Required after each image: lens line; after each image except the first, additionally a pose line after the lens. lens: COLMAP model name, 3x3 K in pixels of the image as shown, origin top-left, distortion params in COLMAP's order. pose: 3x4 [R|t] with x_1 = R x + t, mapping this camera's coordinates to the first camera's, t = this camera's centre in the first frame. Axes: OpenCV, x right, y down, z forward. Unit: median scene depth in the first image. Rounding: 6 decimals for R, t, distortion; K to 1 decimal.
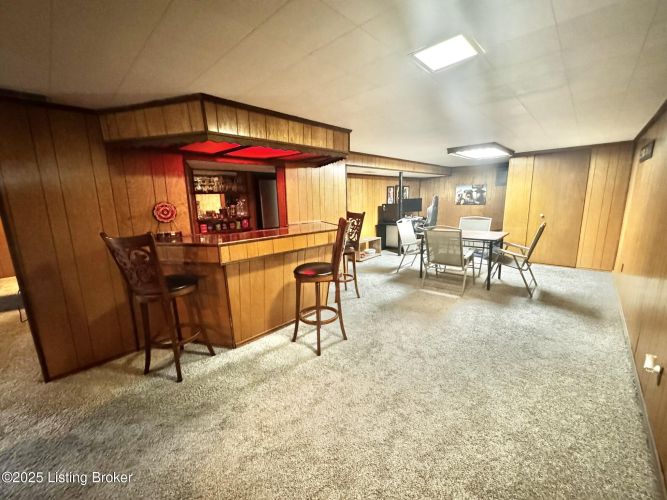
lens RADIAL K [[266.0, 0, 332.2], [0, 266.0, 249.1], [0, 0, 1]] dist [-0.009229, 0.000612]
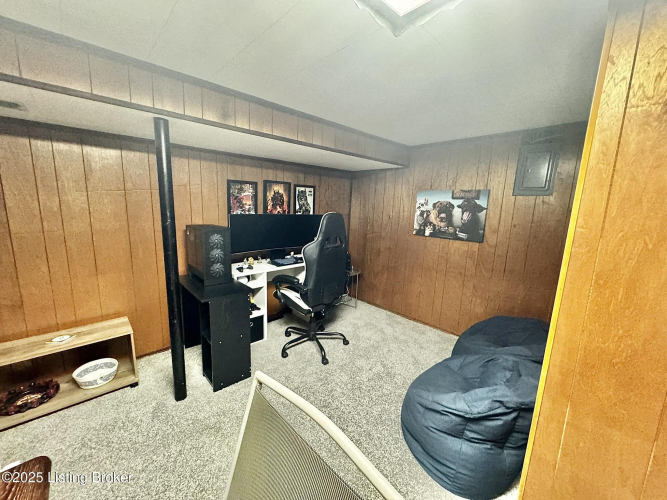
lens RADIAL K [[266.0, 0, 332.2], [0, 266.0, 249.1], [0, 0, 1]] dist [-0.009229, 0.000612]
pose [[0.997073, 0.068994, -0.032934, 0.362126], [-0.069514, 0.997470, -0.014905, -0.133629], [0.031823, 0.017151, 0.999346, 0.590645]]
